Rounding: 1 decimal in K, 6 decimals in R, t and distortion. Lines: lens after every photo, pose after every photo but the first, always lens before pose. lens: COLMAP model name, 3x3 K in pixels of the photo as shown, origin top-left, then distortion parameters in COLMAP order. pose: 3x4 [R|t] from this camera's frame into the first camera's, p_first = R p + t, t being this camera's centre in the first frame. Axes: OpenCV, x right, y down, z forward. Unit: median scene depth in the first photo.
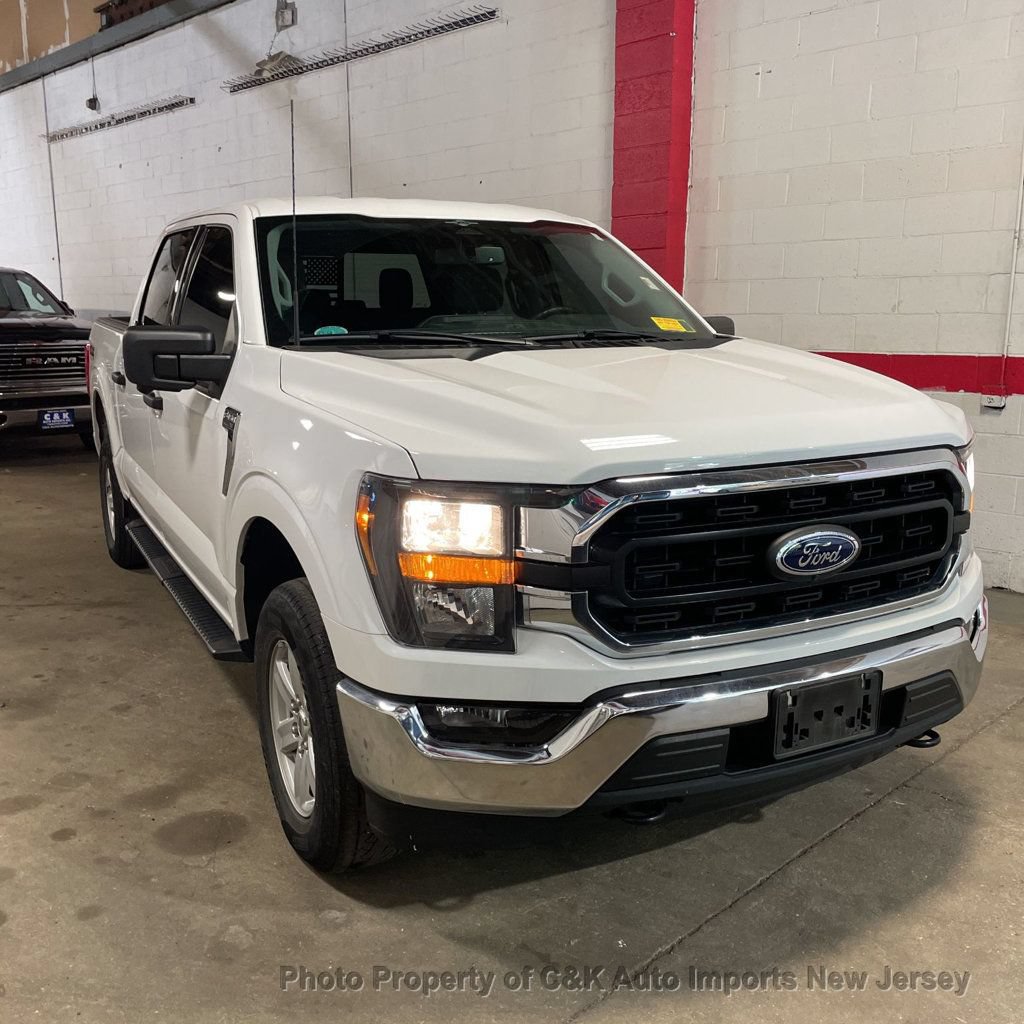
lens RADIAL K [[1032.5, 0, 512.0], [0, 1032.5, 512.0], [0, 0, 1]] dist [0.091213, -0.132201]
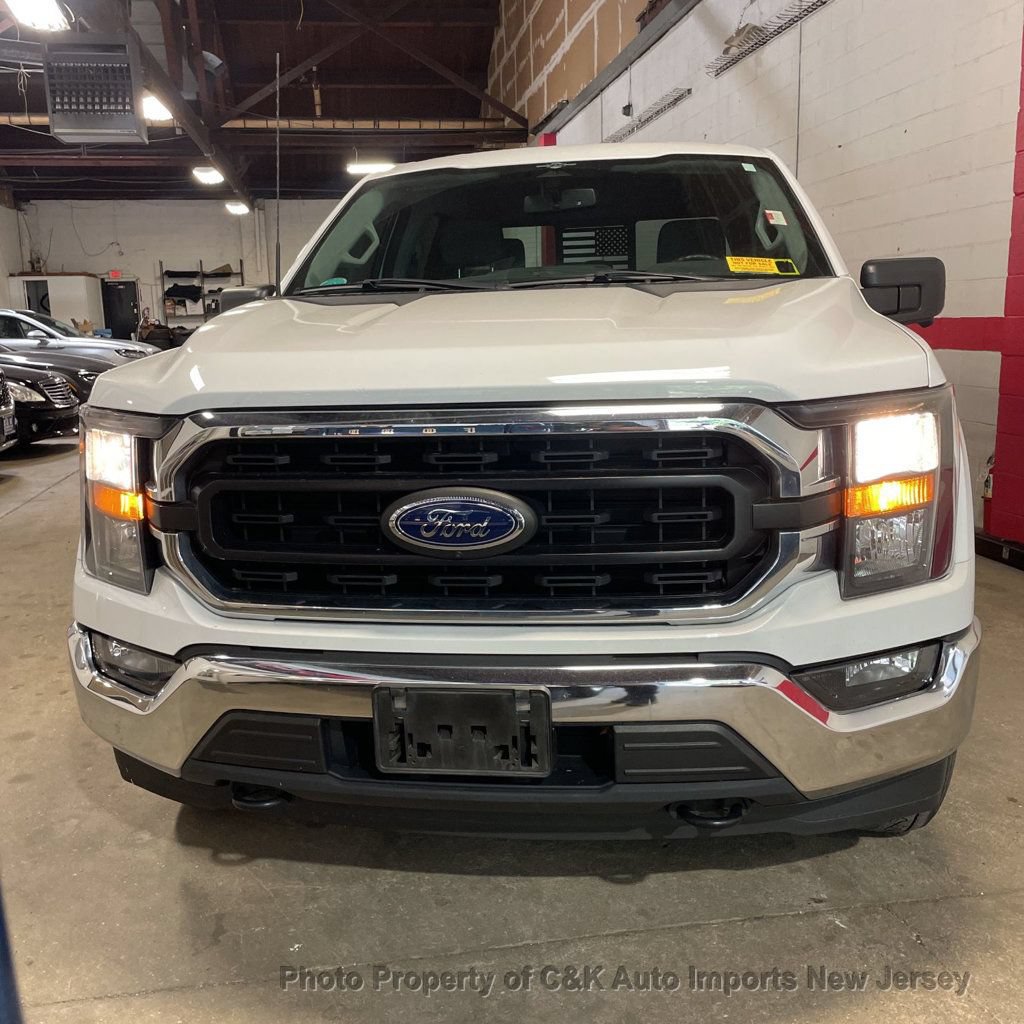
lens RADIAL K [[1032.5, 0, 512.0], [0, 1032.5, 512.0], [0, 0, 1]] dist [0.091213, -0.132201]
pose [[0.808793, 0.085382, -0.581863, 0.674890], [-0.087353, 0.995871, 0.024712, 0.007477], [0.581570, 0.030841, 0.812911, 0.344511]]
